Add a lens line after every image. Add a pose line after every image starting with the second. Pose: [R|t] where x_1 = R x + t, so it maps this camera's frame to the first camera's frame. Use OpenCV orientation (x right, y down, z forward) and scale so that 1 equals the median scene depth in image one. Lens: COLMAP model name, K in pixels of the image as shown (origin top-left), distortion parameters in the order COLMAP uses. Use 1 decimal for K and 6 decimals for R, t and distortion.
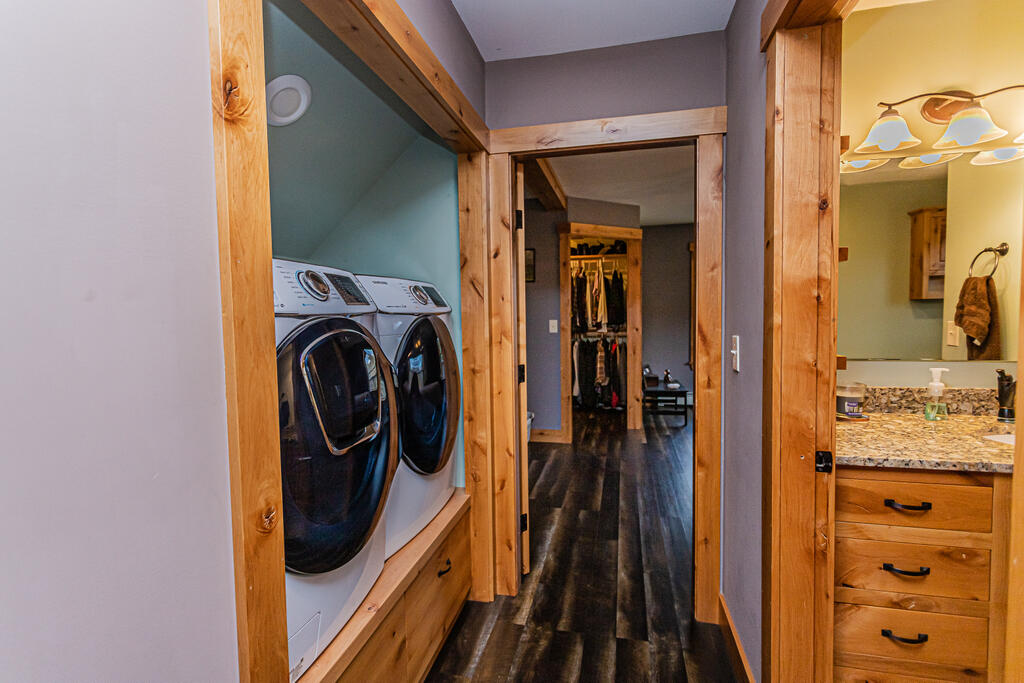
lens RADIAL K [[486.2, 0, 512.5], [0, 486.2, 340.8], [0, 0, 1]] dist [-0.002026, -0.000273]
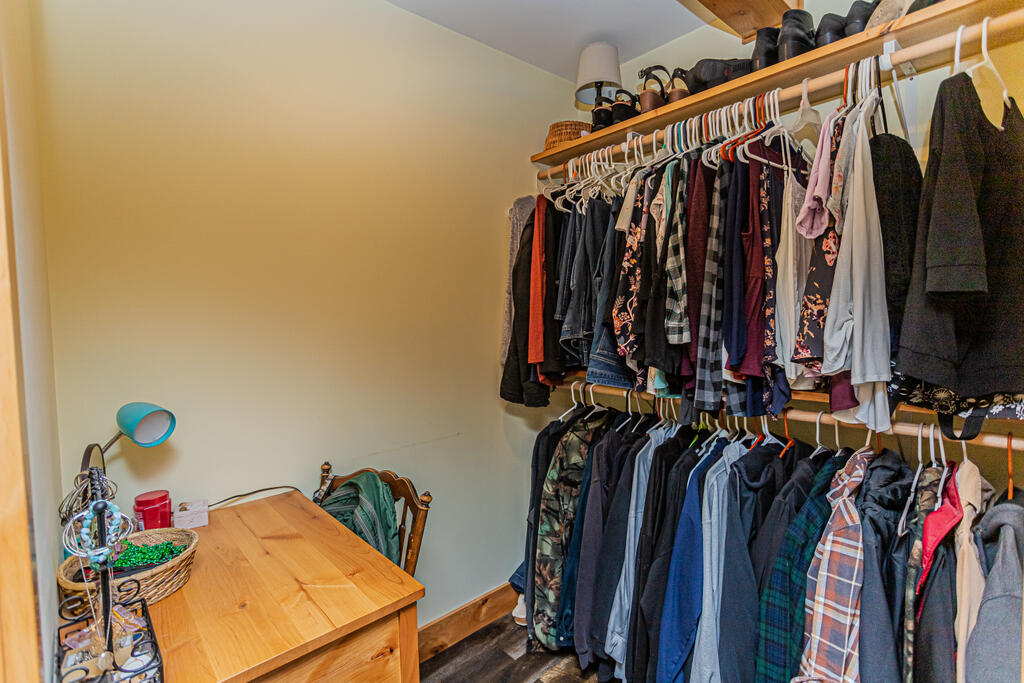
lens RADIAL K [[485.4, 0, 510.1], [0, 485.4, 337.6], [0, 0, 1]] dist [-0.000532, 0.000024]
pose [[0.819087, 0.024951, -0.573127, 0.182109], [-0.041325, 0.999024, -0.015567, -0.044008], [0.572179, 0.036435, 0.819319, 0.771375]]
